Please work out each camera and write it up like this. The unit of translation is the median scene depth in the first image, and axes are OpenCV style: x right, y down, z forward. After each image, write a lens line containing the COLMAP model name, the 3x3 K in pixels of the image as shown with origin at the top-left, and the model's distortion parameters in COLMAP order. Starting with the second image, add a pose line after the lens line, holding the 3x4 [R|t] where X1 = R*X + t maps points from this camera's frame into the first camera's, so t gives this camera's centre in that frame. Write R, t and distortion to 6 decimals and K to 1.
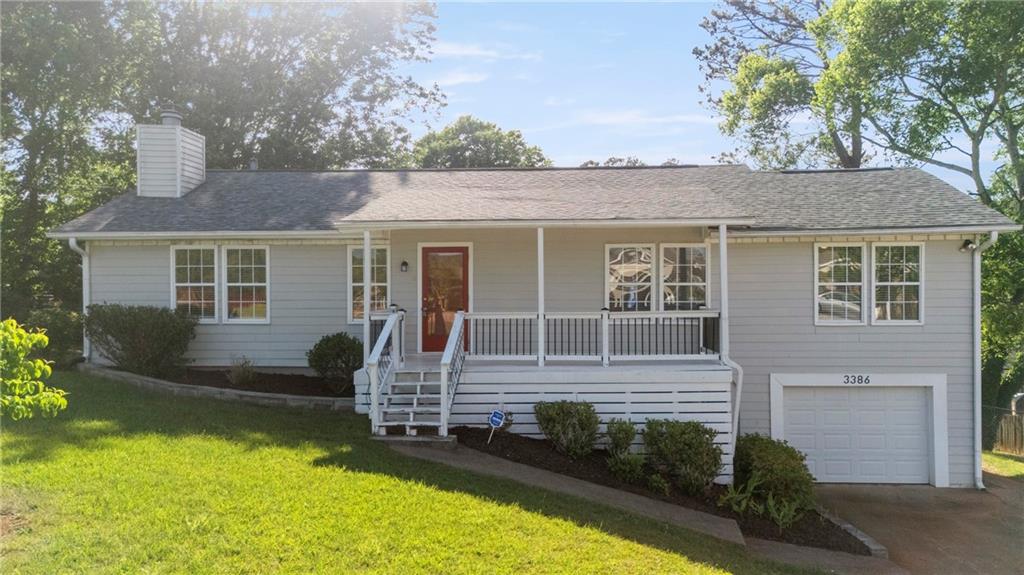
lens RADIAL K [[774.7, 0, 512.0], [0, 774.7, 287.5], [0, 0, 1]] dist [0.048152, -0.001857]
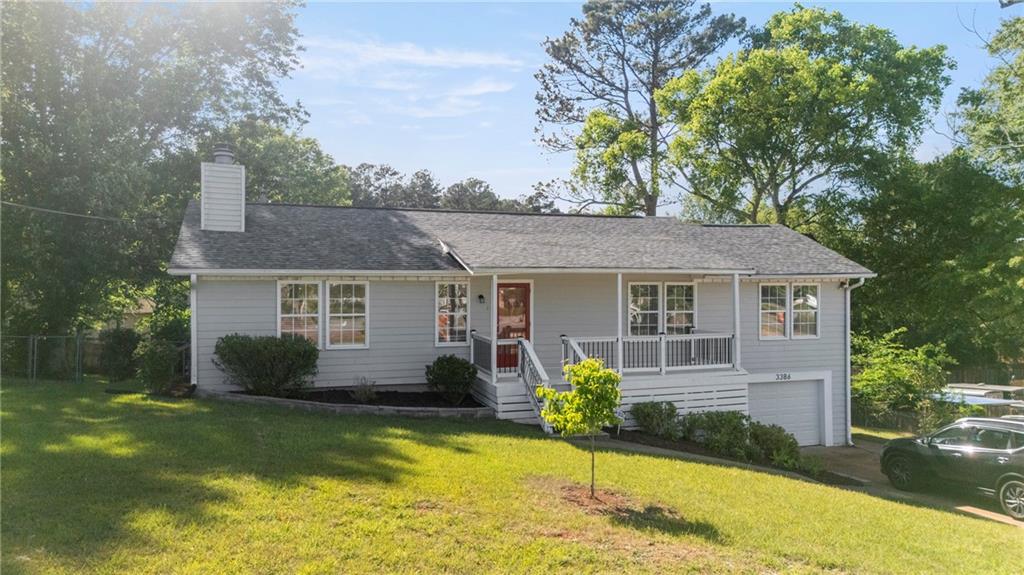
lens RADIAL K [[774.7, 0, 512.0], [0, 774.7, 287.5], [0, 0, 1]] dist [0.048152, -0.001857]
pose [[0.930180, 0.002564, 0.367095, -0.556865], [-0.002219, 0.999997, -0.001363, -0.045095], [-0.367098, 0.000453, 0.930182, -0.163418]]
